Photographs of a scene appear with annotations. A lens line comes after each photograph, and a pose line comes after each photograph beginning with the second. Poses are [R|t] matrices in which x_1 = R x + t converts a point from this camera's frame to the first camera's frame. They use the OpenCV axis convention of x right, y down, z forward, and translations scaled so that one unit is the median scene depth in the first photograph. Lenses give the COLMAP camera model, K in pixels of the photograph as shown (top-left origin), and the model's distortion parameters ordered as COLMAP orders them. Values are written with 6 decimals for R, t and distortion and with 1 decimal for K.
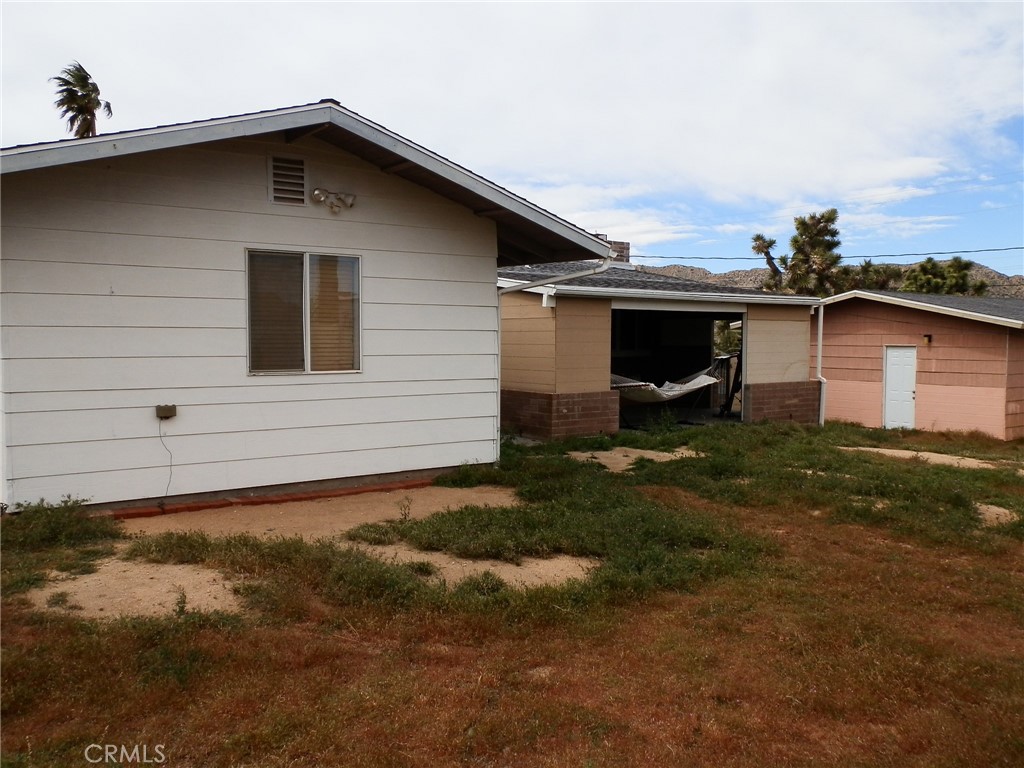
lens RADIAL K [[864.7, 0, 512.0], [0, 864.7, 384.0], [0, 0, 1]] dist [0.012566, -0.001120]
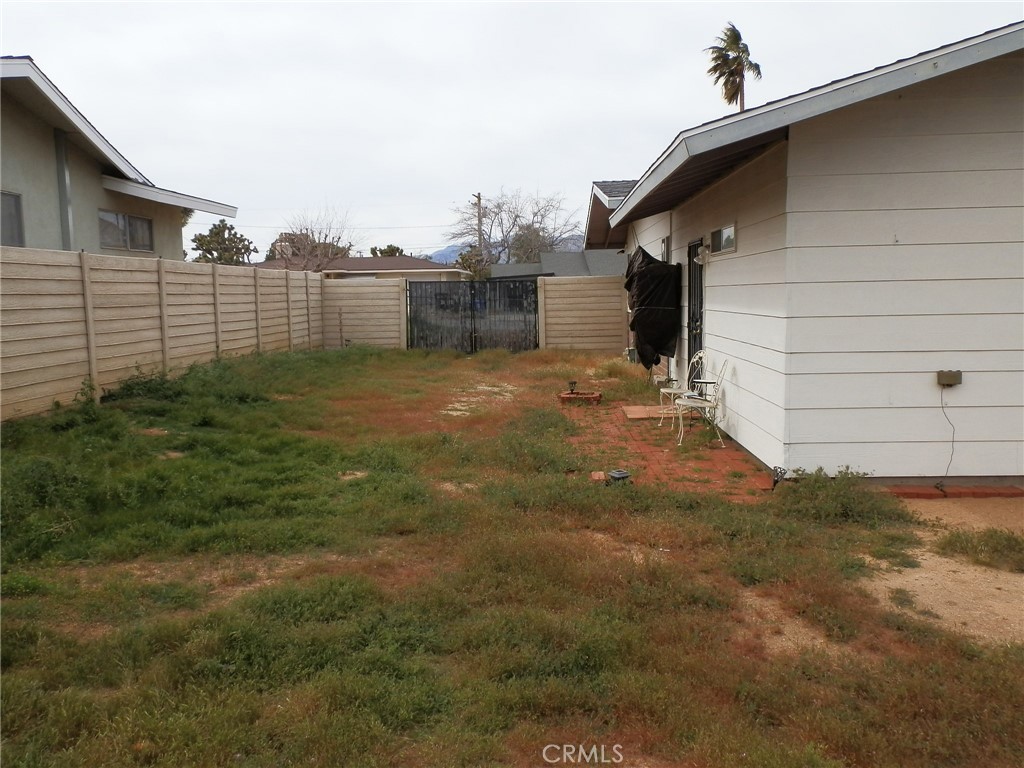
lens RADIAL K [[864.7, 0, 512.0], [0, 864.7, 384.0], [0, 0, 1]] dist [0.012566, -0.001120]
pose [[0.778926, 0.050393, -0.625087, -0.222319], [-0.016355, 0.998059, 0.060082, -0.007934], [0.626902, -0.036576, 0.778239, 0.068715]]
